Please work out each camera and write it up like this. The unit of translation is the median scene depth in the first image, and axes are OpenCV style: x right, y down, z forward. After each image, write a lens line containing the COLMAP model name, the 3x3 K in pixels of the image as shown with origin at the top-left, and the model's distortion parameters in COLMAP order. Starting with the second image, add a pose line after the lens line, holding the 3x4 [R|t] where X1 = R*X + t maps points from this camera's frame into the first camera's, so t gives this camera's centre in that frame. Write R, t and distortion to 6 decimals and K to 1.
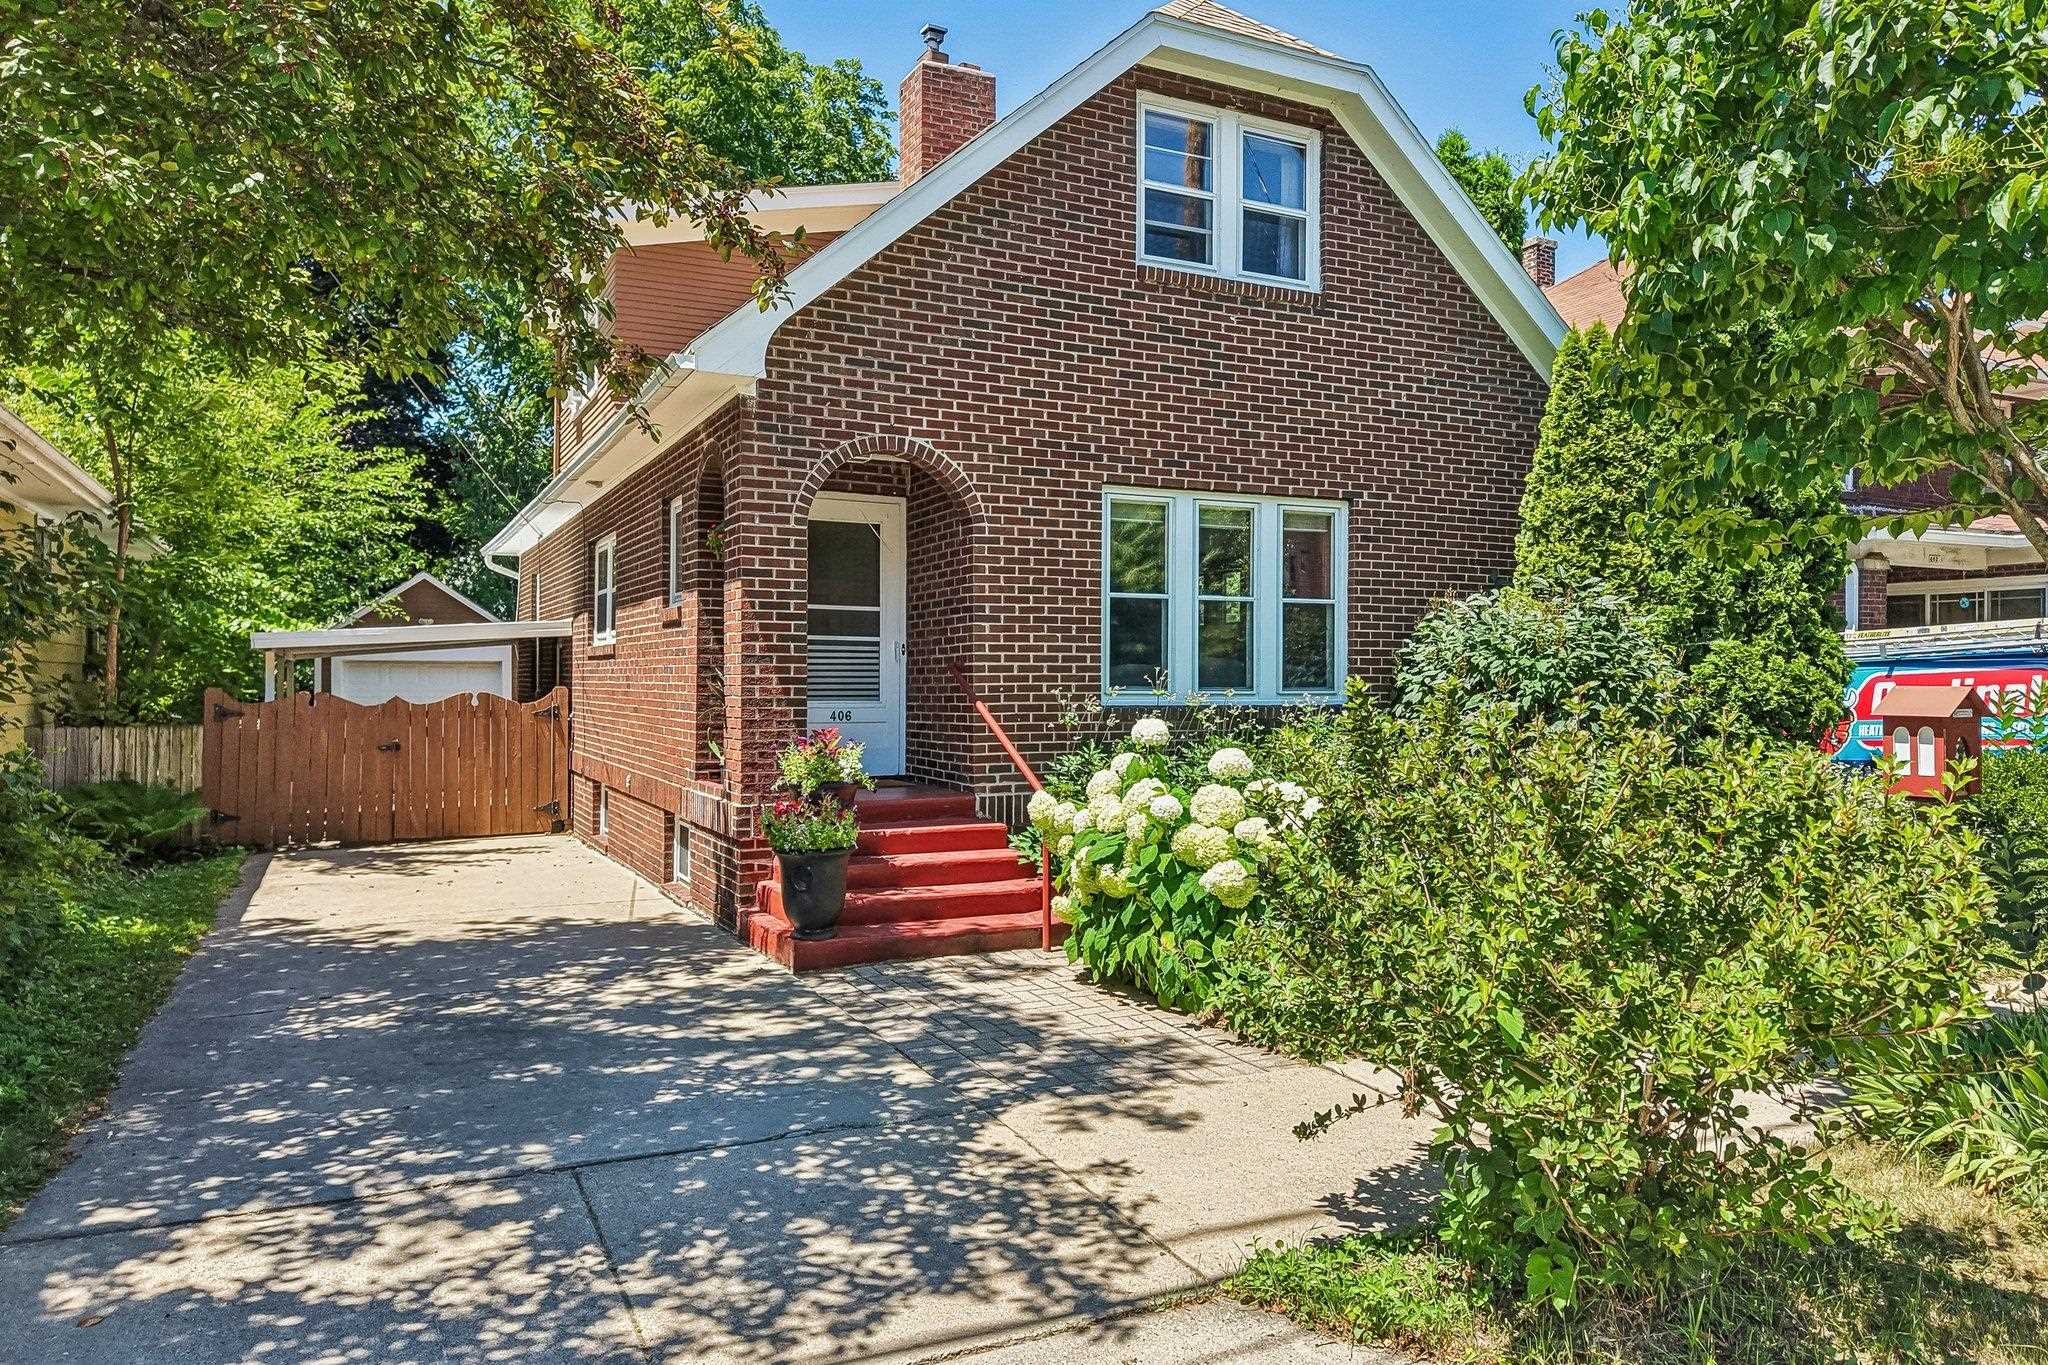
lens RADIAL K [[1366.6, 0, 1027.6], [0, 1366.6, 729.6], [0, 0, 1]] dist [0.044334, -0.035897]
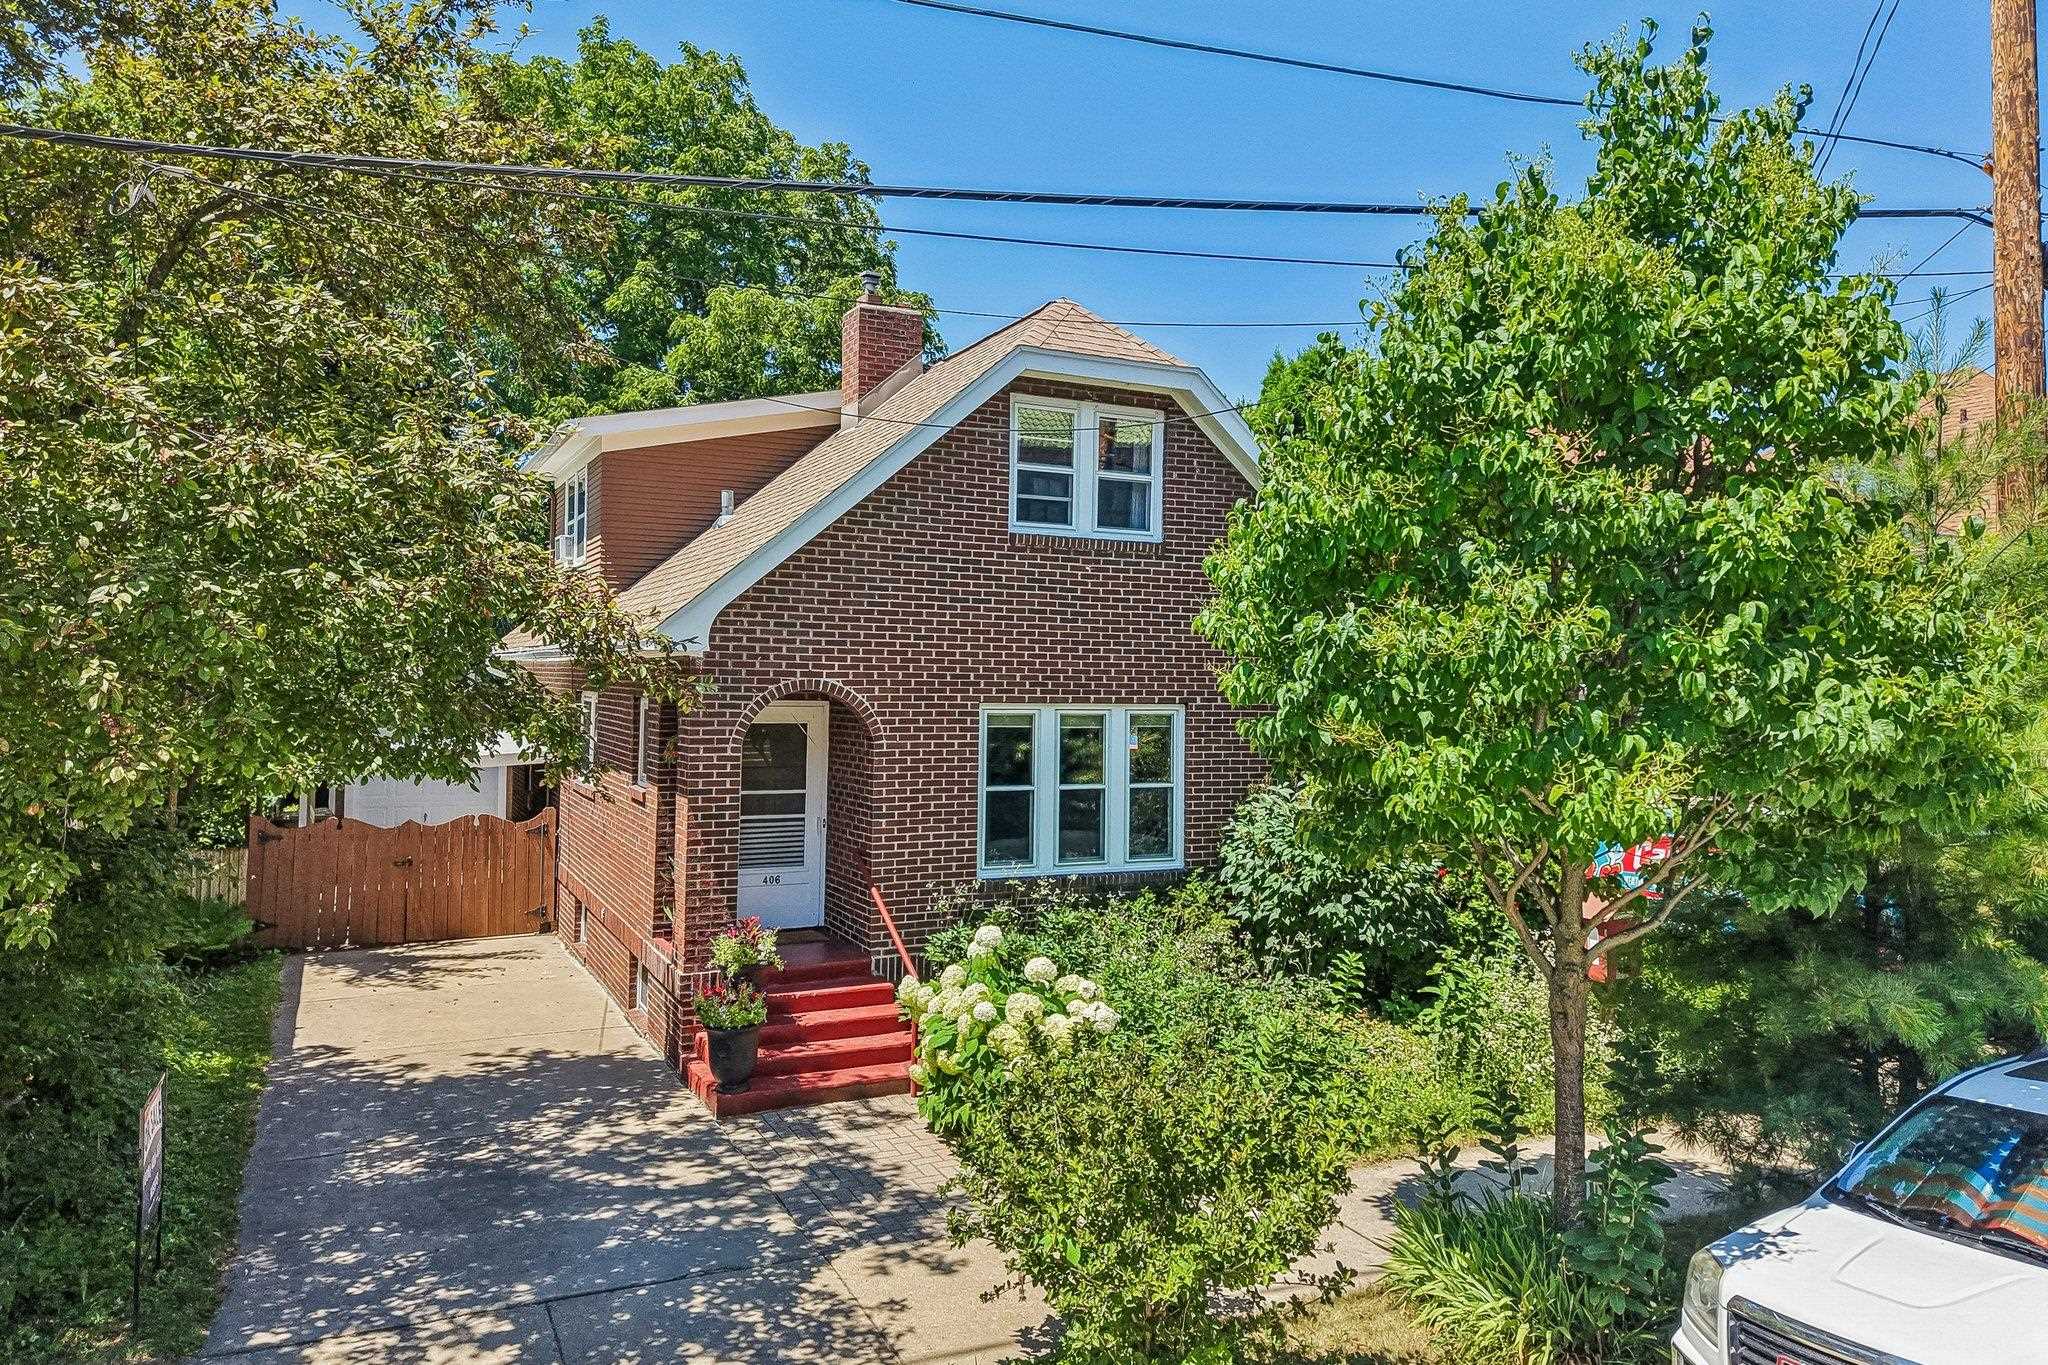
lens RADIAL K [[1369.6, 0, 1024.0], [0, 1369.6, 682.5], [0, 0, 1]] dist [0.021989, -0.020640]
pose [[0.999949, 0.009565, 0.003264, 0.110720], [-0.009435, 0.999242, -0.037755, -0.184203], [-0.003623, 0.037723, 0.999282, -0.327195]]
